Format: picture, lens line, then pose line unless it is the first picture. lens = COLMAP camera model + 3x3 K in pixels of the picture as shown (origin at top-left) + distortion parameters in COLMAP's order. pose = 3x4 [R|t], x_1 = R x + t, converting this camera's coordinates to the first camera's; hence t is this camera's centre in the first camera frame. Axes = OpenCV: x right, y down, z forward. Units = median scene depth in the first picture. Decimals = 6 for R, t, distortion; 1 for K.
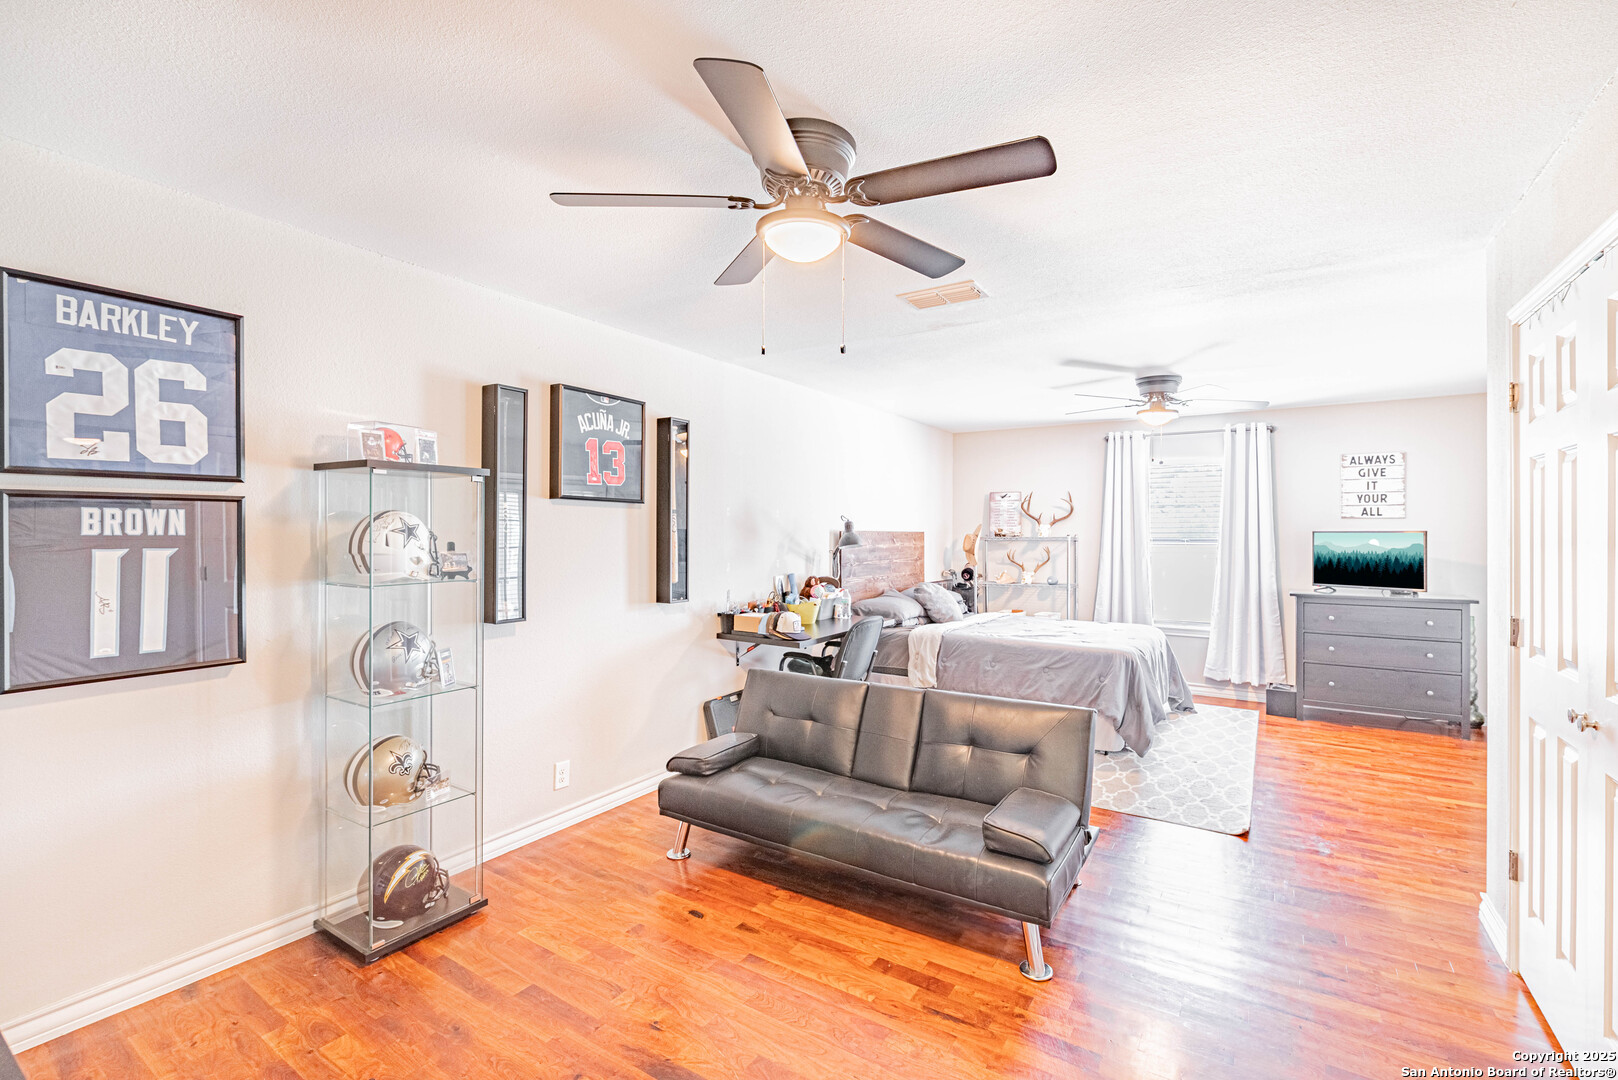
lens RADIAL K [[717.0, 0, 808.5], [0, 717.0, 535.6], [0, 0, 1]] dist [-0.004143, -0.000699]
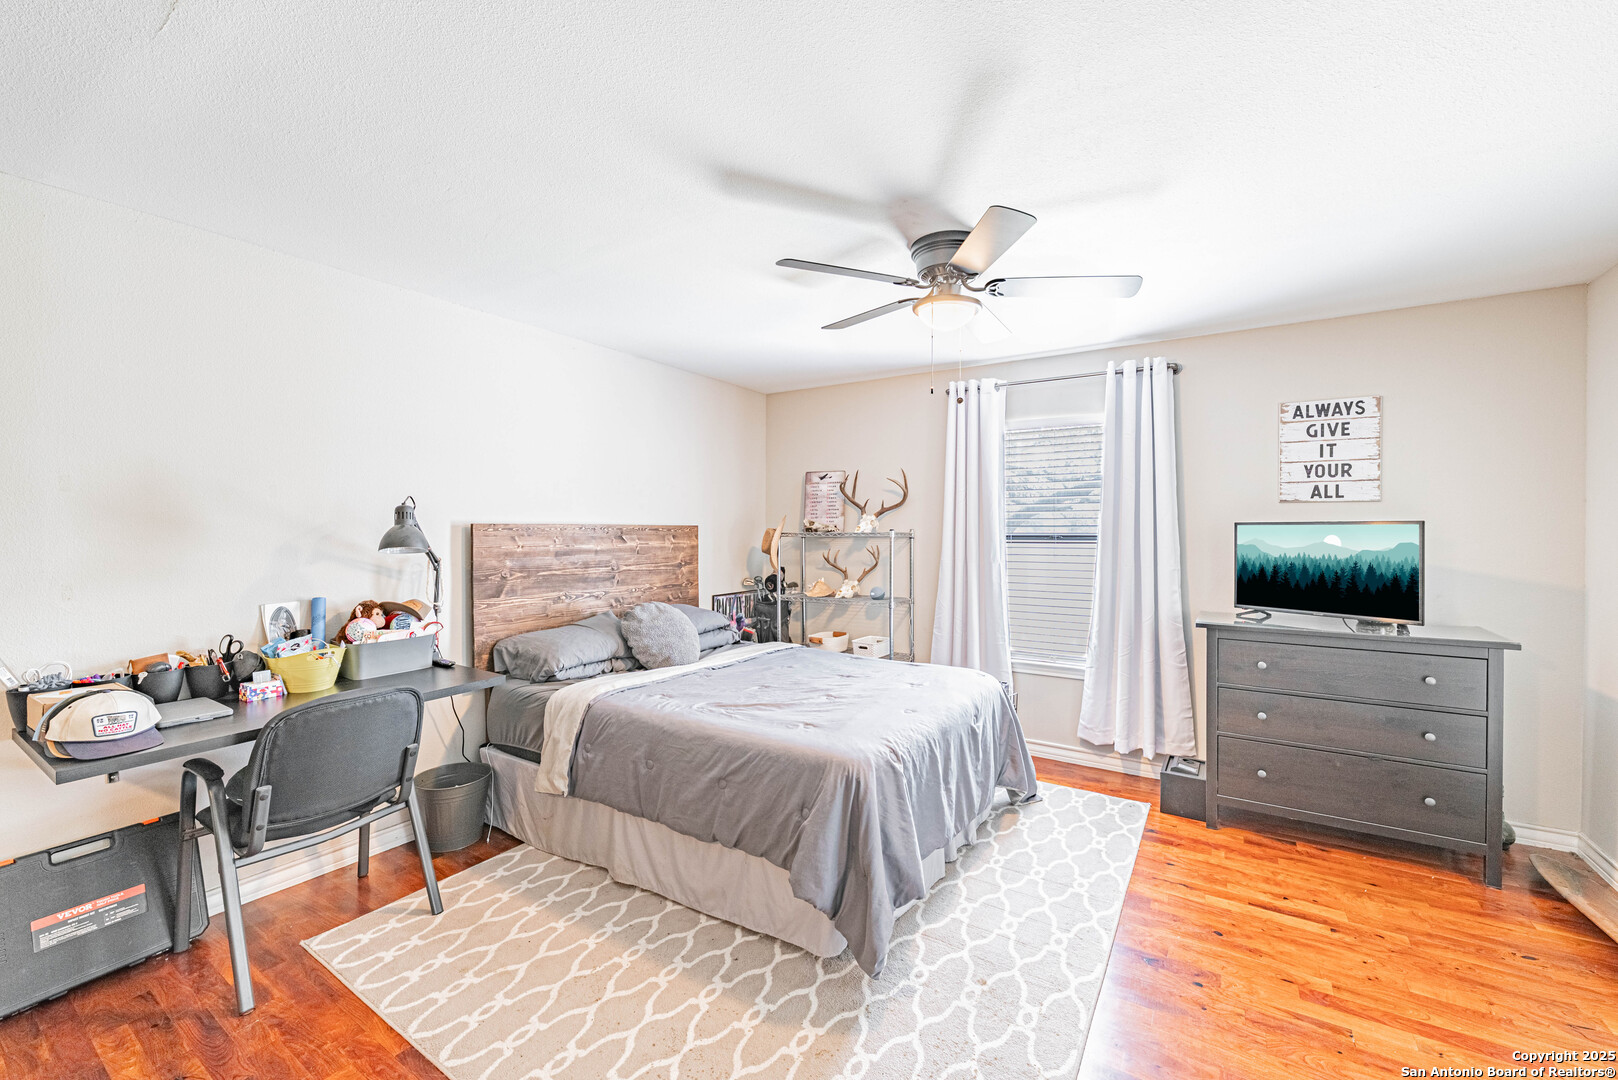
lens RADIAL K [[645.0, 0, 809.2], [0, 645.0, 537.4], [0, 0, 1]] dist [-0.007705, -0.000122]
pose [[0.999971, -0.001225, 0.007543, 0.325090], [0.001162, 0.999965, 0.008321, 0.001761], [-0.007553, -0.008312, 0.999937, 0.435087]]
